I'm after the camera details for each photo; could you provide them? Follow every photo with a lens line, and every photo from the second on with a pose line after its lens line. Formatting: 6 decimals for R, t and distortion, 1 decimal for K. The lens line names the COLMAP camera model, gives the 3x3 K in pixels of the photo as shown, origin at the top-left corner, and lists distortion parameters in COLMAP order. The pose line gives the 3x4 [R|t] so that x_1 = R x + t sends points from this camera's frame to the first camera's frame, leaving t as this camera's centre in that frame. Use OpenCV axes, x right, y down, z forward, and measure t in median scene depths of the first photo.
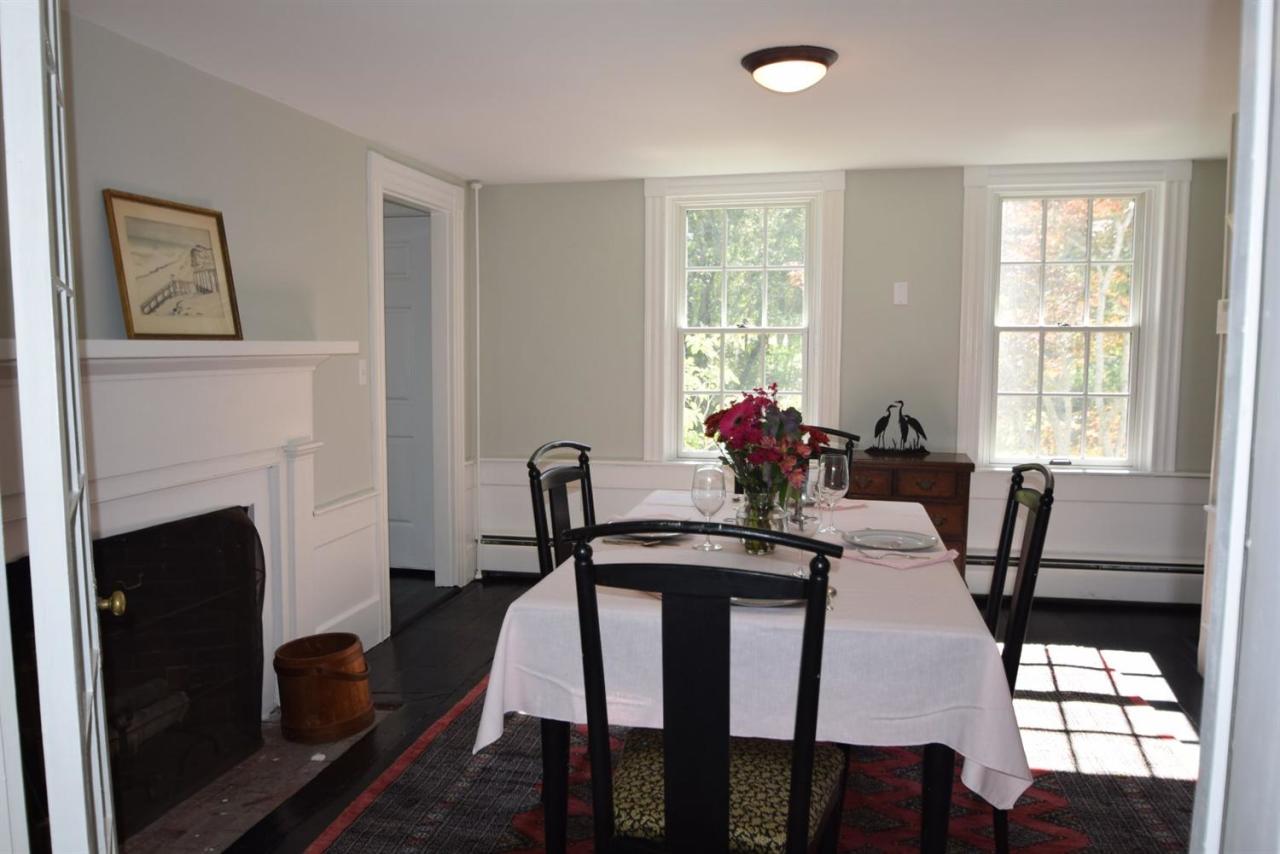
lens RADIAL K [[1015.7, 0, 635.2], [0, 1015.7, 452.1], [0, 0, 1]] dist [-0.049232, 0.042154]
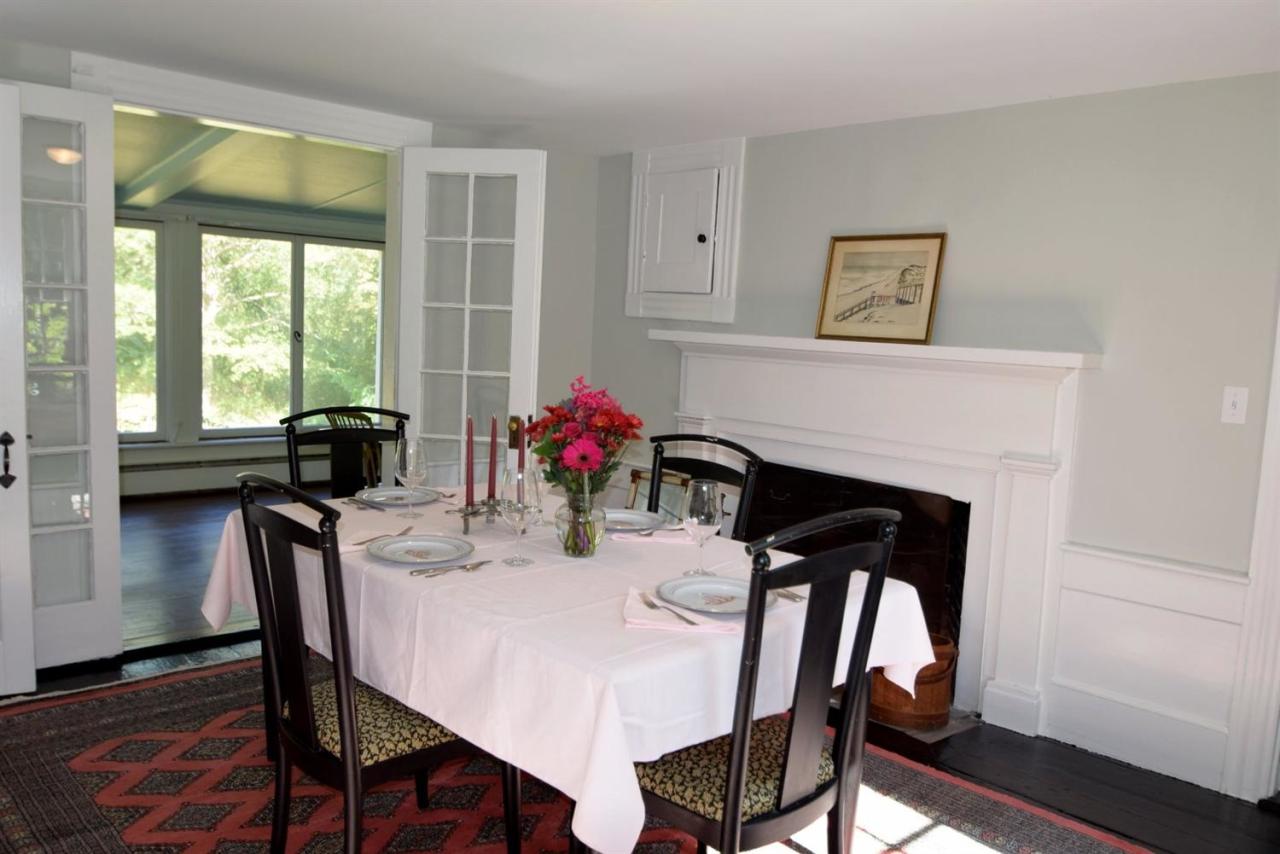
lens RADIAL K [[1015.7, 0, 635.2], [0, 1015.7, 452.1], [0, 0, 1]] dist [-0.049232, 0.042154]
pose [[-0.578592, 0.081209, -0.811564, 0.788696], [-0.128052, 0.973646, 0.188720, -0.179858], [0.805503, 0.213114, -0.552945, 1.505478]]
